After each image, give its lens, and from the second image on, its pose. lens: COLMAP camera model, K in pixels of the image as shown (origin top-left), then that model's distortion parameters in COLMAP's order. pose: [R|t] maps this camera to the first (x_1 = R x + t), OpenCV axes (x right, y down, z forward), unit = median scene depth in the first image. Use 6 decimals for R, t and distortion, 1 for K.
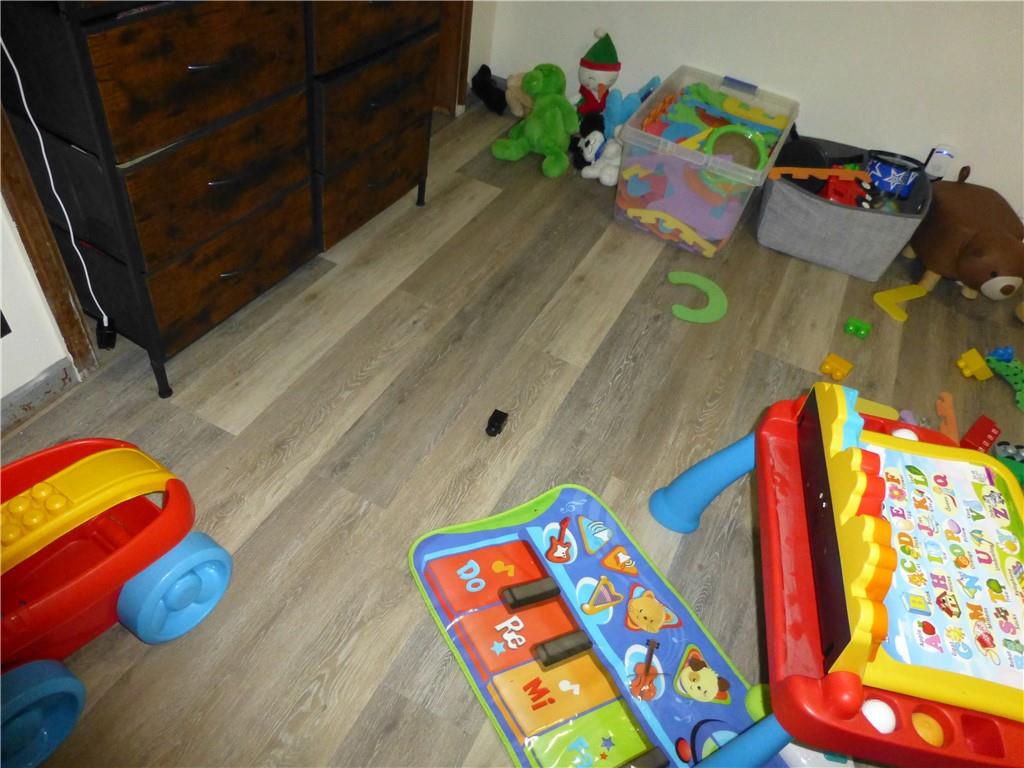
lens RADIAL K [[736.6, 0, 502.9], [0, 736.6, 383.2], [0, 0, 1]] dist [-0.026668, -0.007982]
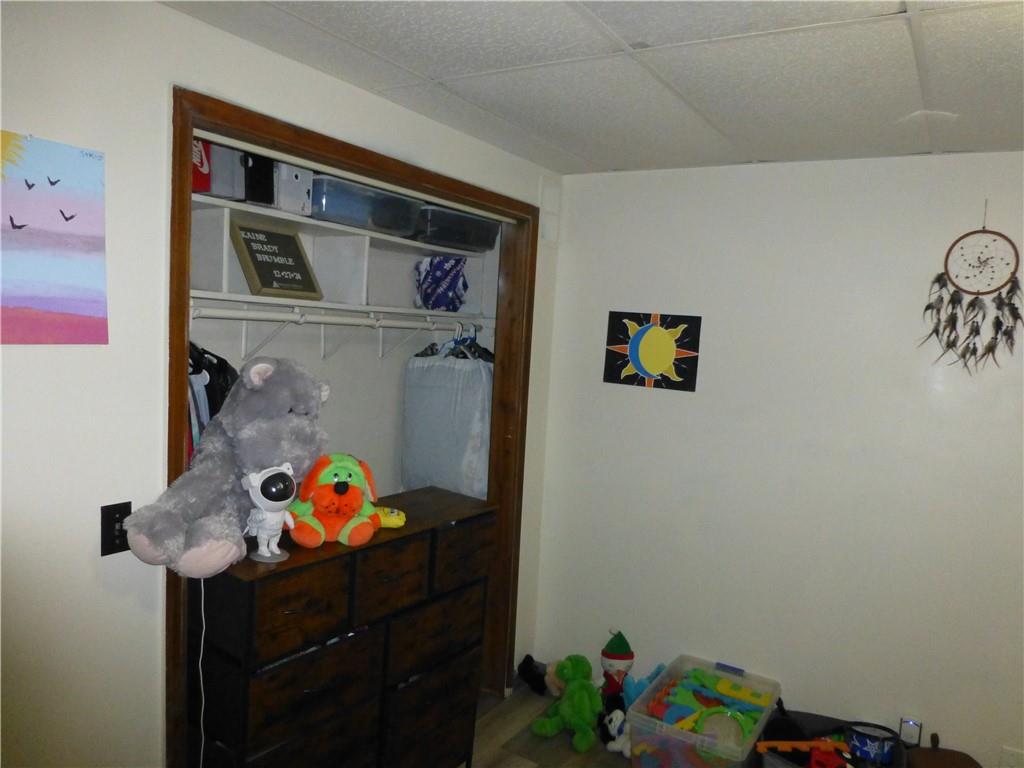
lens RADIAL K [[736.6, 0, 511.5], [0, 736.6, 386.3], [0, 0, 1]] dist [-0.026668, -0.007982]
pose [[0.994560, -0.052878, -0.089749, 0.091129], [-0.018342, 0.759220, -0.650576, 0.040397], [0.102541, 0.648683, 0.754119, -0.277625]]
